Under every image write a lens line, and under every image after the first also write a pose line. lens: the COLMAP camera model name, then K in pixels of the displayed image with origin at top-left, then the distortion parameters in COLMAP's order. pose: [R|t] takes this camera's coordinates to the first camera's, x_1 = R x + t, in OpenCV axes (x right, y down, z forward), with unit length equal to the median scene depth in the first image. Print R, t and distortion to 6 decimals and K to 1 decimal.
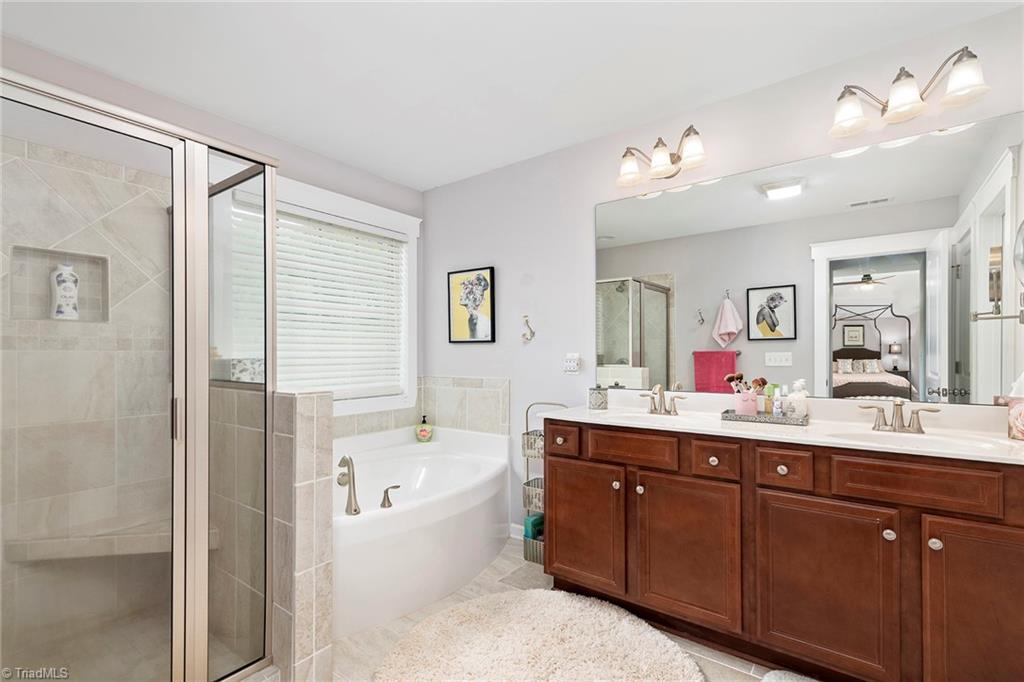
lens RADIAL K [[462.0, 0, 517.6], [0, 462.0, 353.9], [0, 0, 1]] dist [0.009605, -0.000052]
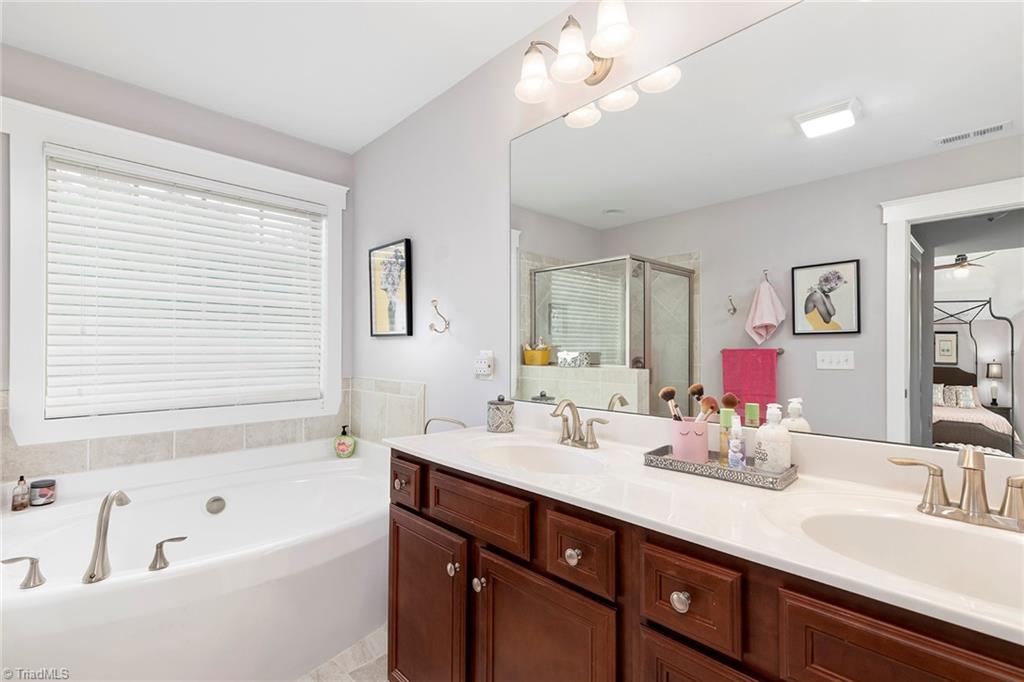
lens RADIAL K [[463.4, 0, 512.8], [0, 463.4, 347.6], [0, 0, 1]] dist [0.017013, -0.001033]
pose [[0.988183, 0.004515, -0.153212, 0.231063], [-0.005465, 0.999968, -0.005783, -0.001929], [0.153181, 0.006552, 0.988176, 0.245846]]
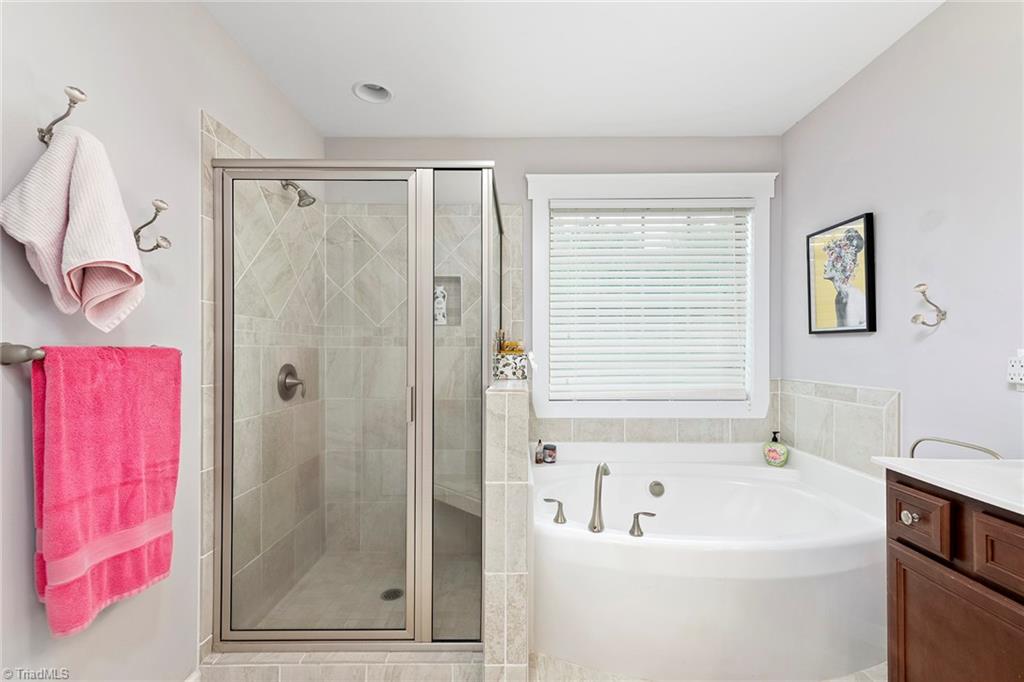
lens RADIAL K [[463.4, 0, 512.8], [0, 463.4, 347.6], [0, 0, 1]] dist [0.017013, -0.001033]
pose [[0.593219, -0.001040, -0.805040, 0.166348], [-0.001099, 0.999997, -0.002103, -0.001589], [0.805040, 0.002132, 0.593216, 0.214276]]
